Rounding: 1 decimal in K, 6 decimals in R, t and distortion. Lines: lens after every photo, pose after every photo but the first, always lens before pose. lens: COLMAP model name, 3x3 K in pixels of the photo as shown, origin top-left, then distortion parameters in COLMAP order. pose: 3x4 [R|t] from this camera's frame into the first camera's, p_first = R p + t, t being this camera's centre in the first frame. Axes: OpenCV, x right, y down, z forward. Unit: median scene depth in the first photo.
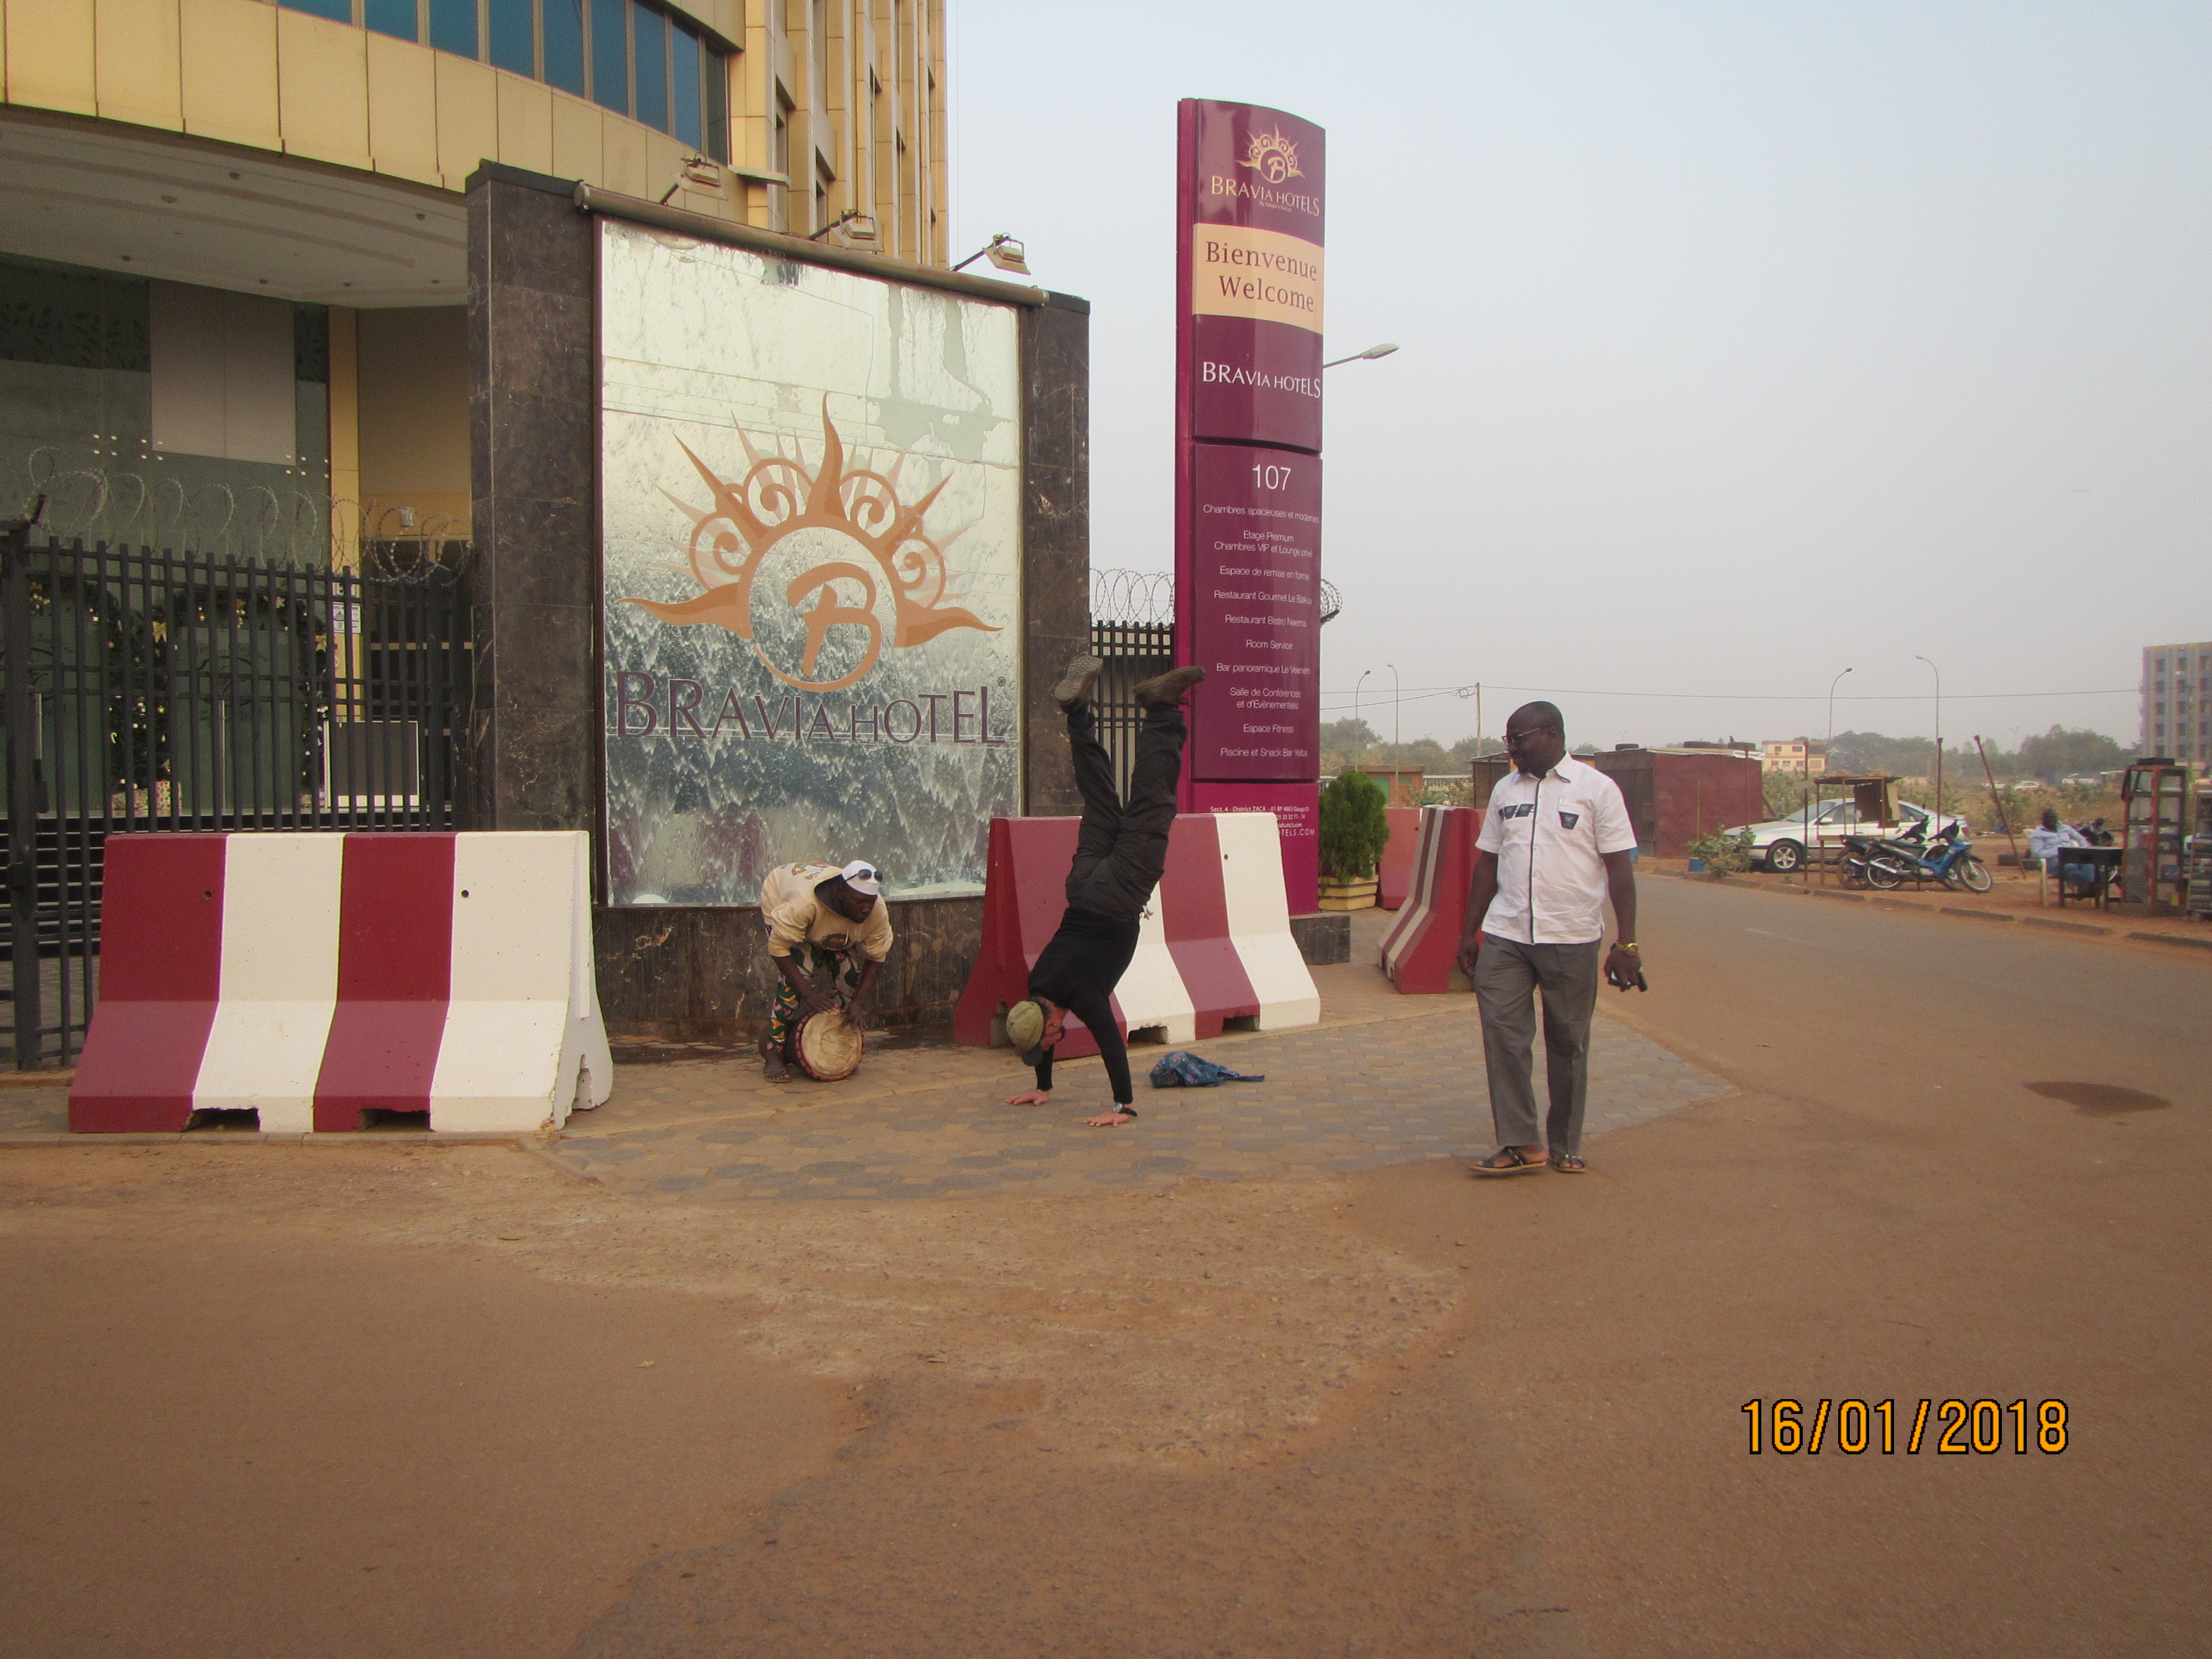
lens RADIAL K [[1804.4, 0, 1106.5], [0, 1804.4, 831.8], [0, 0, 1]] dist [-0.001042, -0.000215]
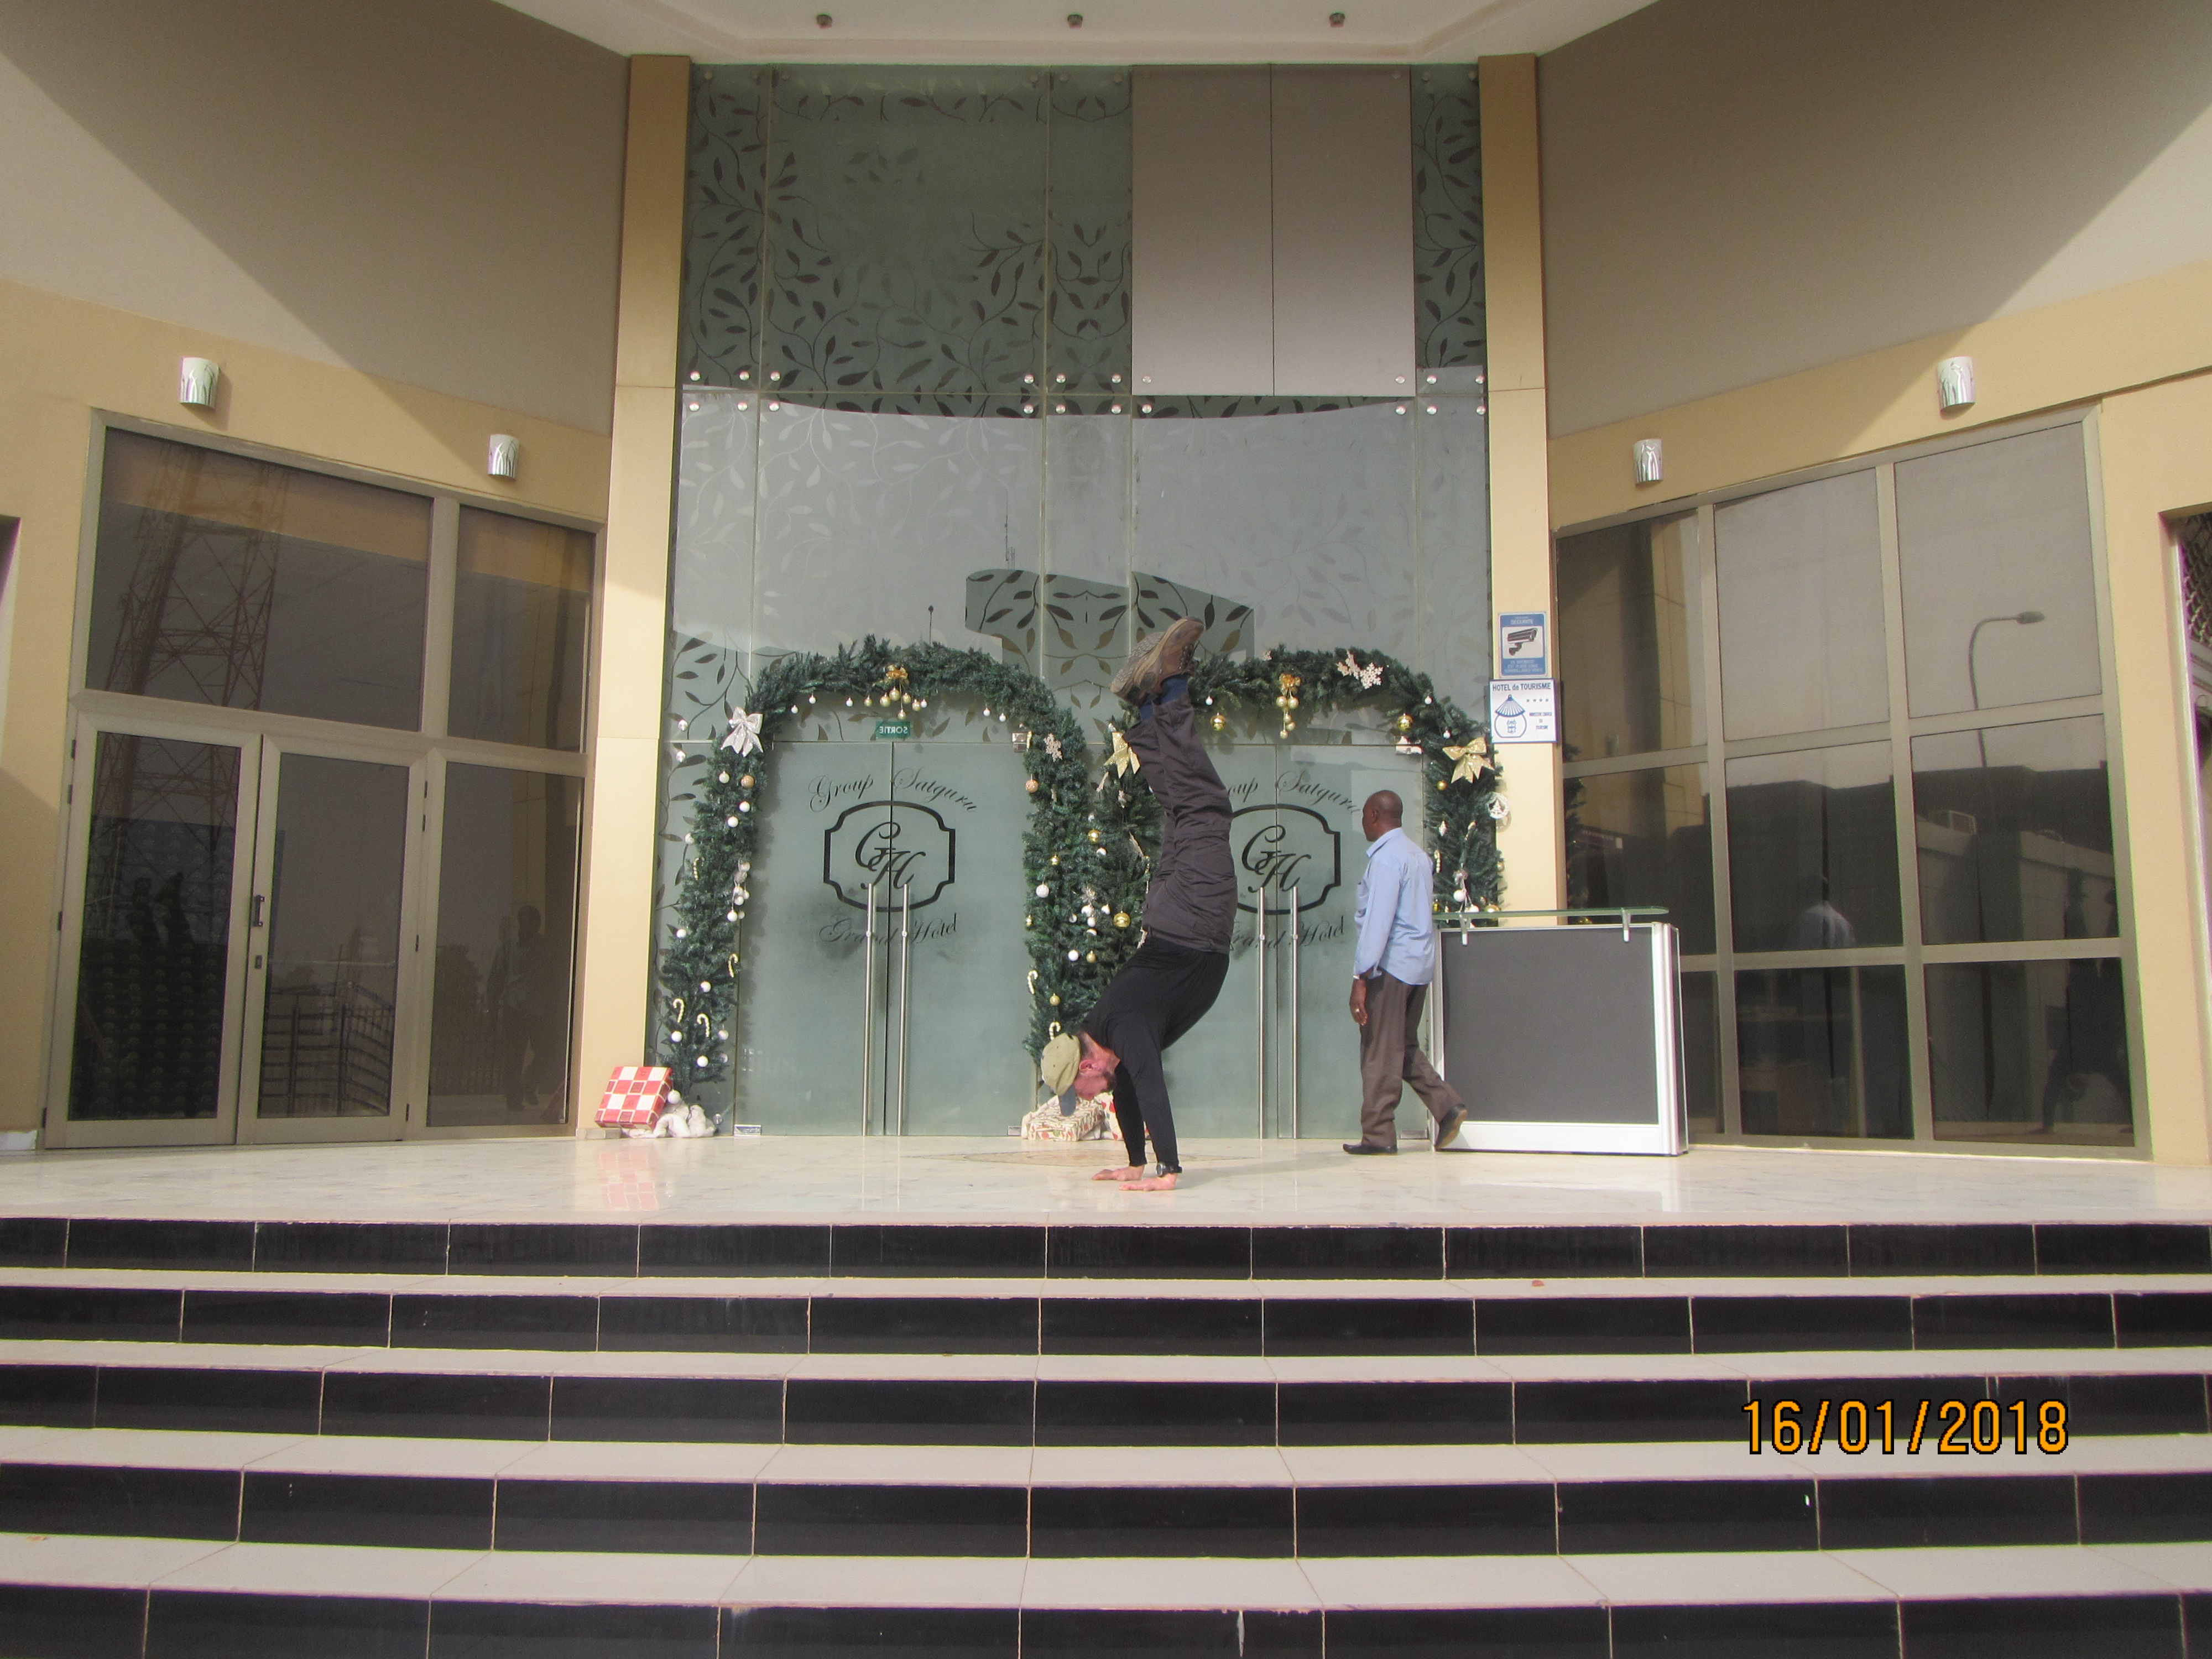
lens RADIAL K [[1804.4, 0, 1107.0], [0, 1804.4, 828.6], [0, 0, 1]] dist [-0.001042, -0.000215]
pose [[0.706793, -0.089808, -0.701696, -0.185901], [-0.025442, 0.988040, -0.152083, -0.017903], [0.706962, 0.125343, 0.696055, 0.628117]]
